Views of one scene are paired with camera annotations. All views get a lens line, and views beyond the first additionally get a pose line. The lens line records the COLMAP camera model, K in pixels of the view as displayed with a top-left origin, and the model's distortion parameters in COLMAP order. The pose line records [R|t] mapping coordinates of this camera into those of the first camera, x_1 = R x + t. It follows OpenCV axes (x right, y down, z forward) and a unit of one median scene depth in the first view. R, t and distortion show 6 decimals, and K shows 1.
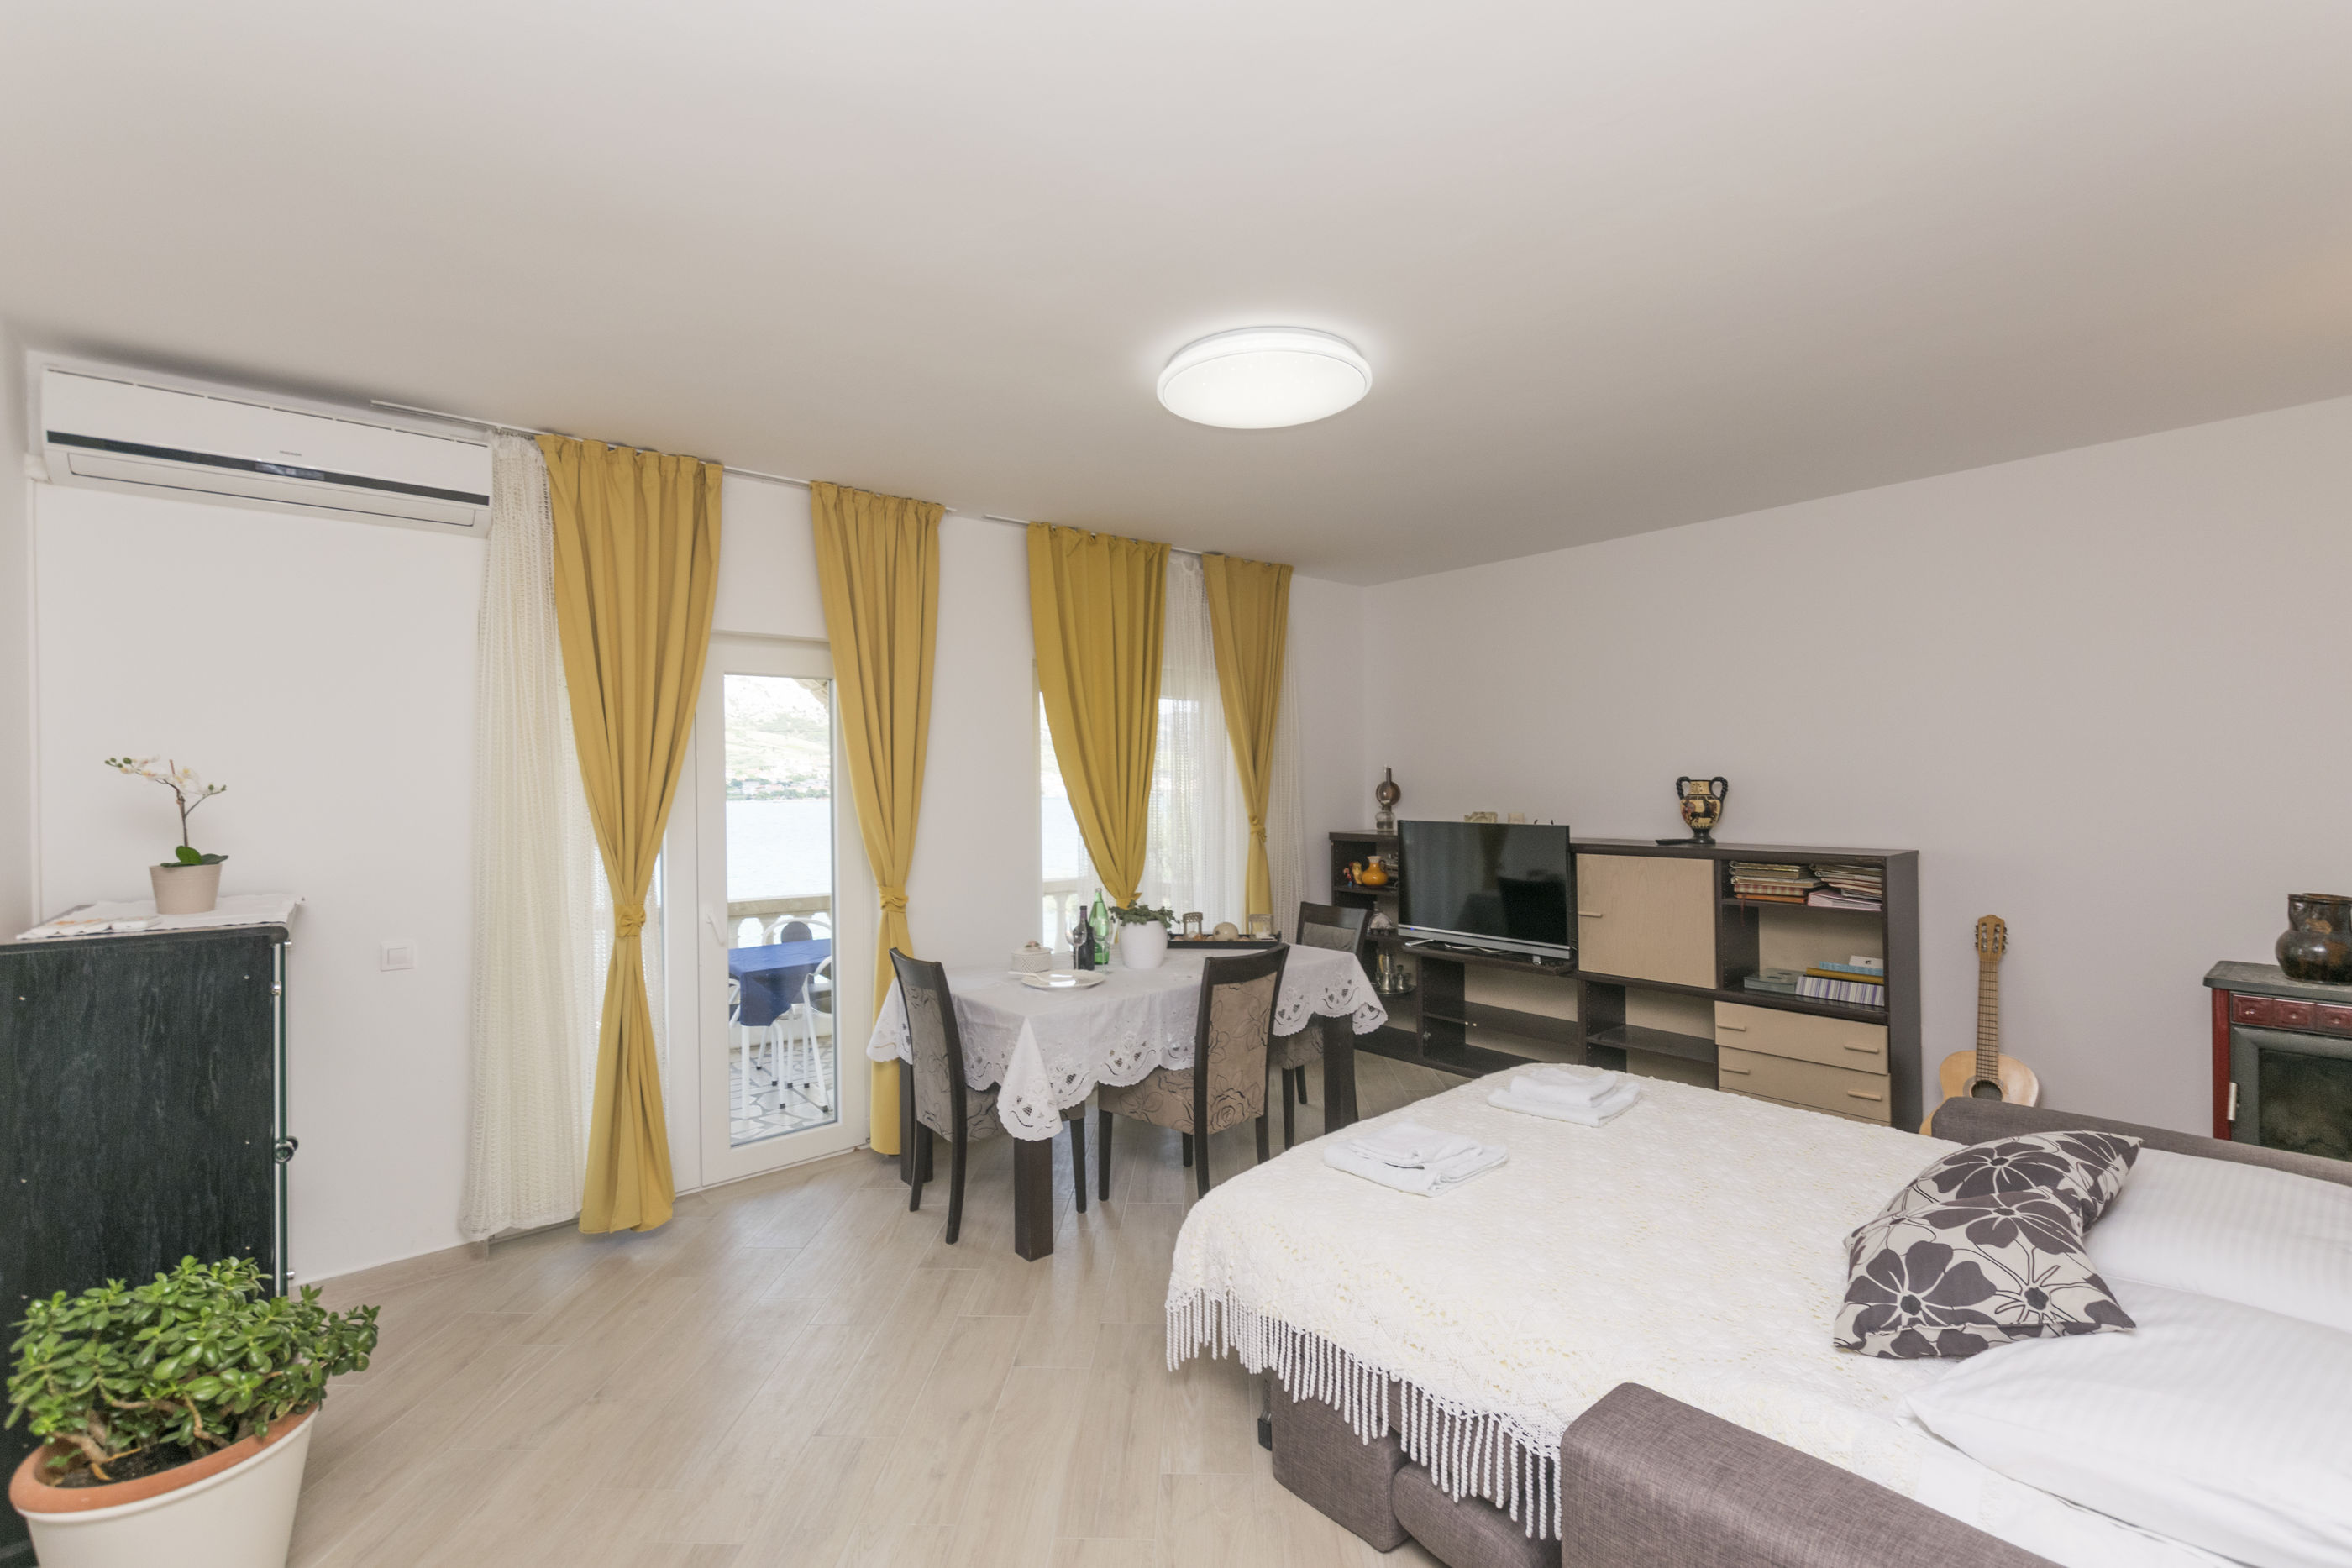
lens RADIAL K [[1010.4, 0, 1173.1], [0, 1010.4, 784.6], [0, 0, 1]] dist [0.001316, -0.000262]
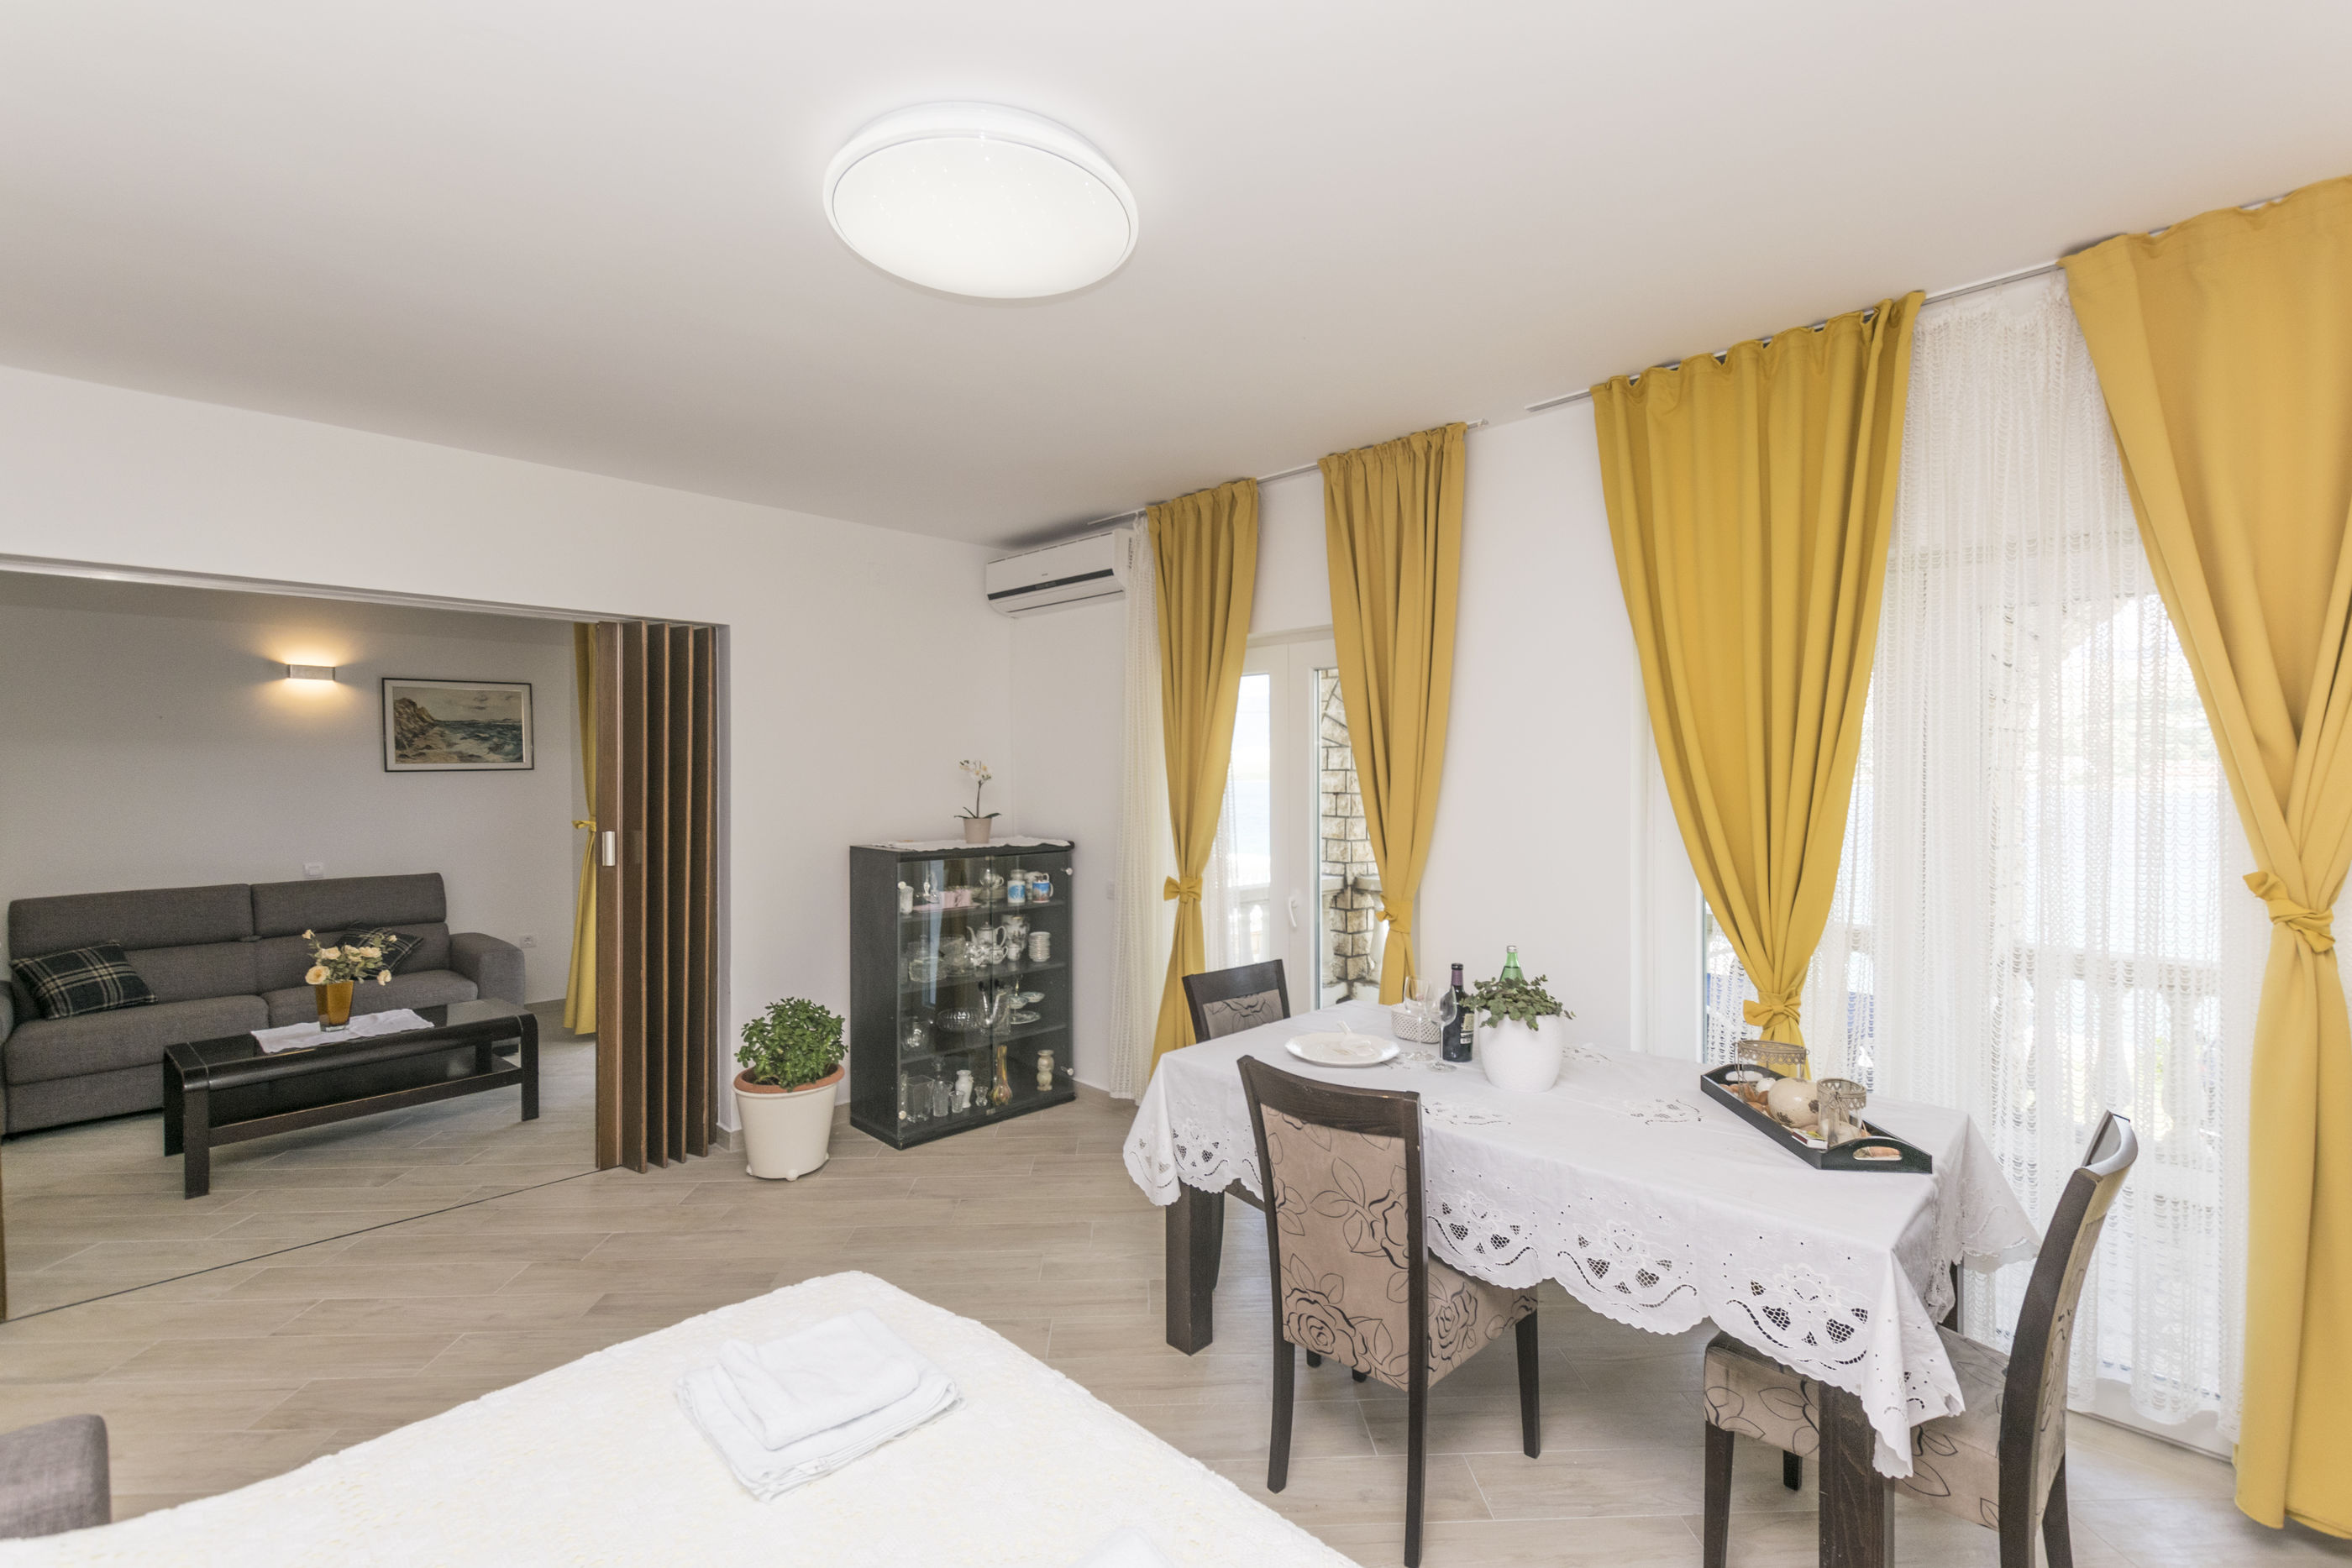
lens RADIAL K [[1010.4, 0, 1173.1], [0, 1010.4, 784.6], [0, 0, 1]] dist [0.001316, -0.000262]
pose [[0.088071, 0.022977, -0.995849, 0.532235], [-0.002231, 0.999736, 0.022870, -0.015117], [0.996112, 0.000208, 0.088099, 0.705677]]
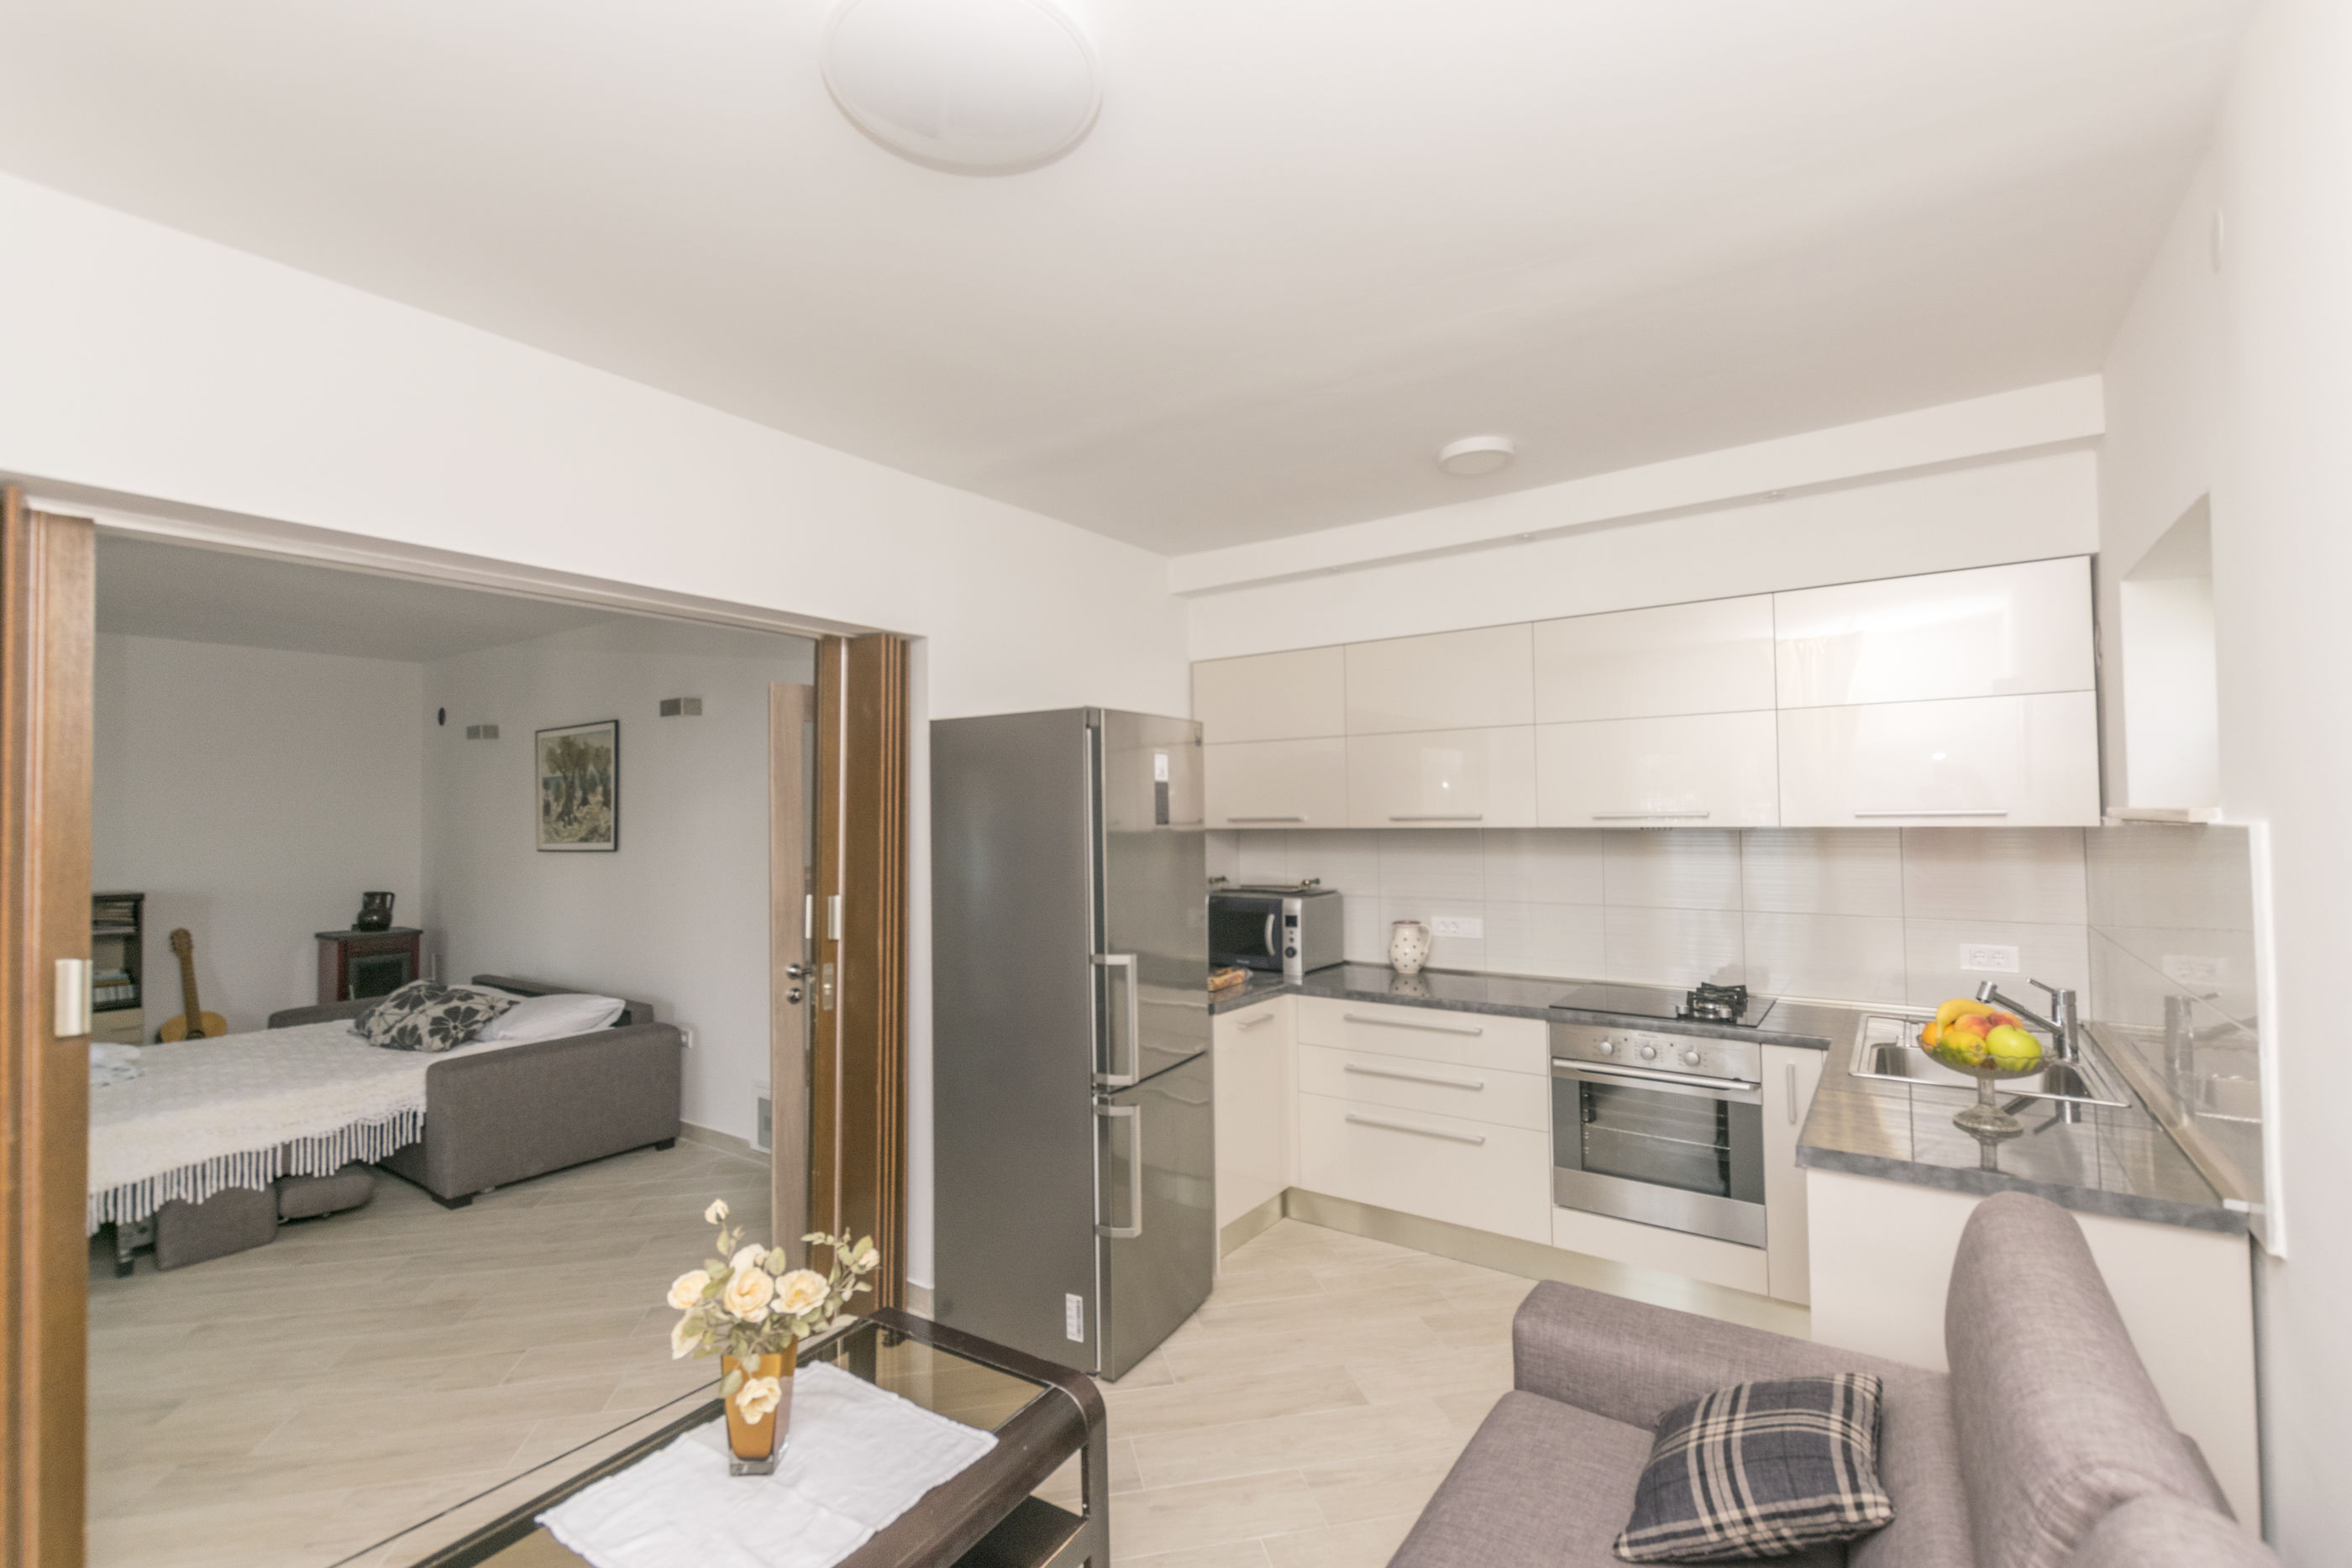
lens RADIAL K [[1010.4, 0, 1173.1], [0, 1010.4, 784.6], [0, 0, 1]] dist [0.001316, -0.000262]
pose [[-0.241302, 0.044656, 0.969422, -0.984641], [0.019876, 0.998959, -0.041069, 0.002322], [-0.970247, 0.009358, -0.241938, -0.094893]]
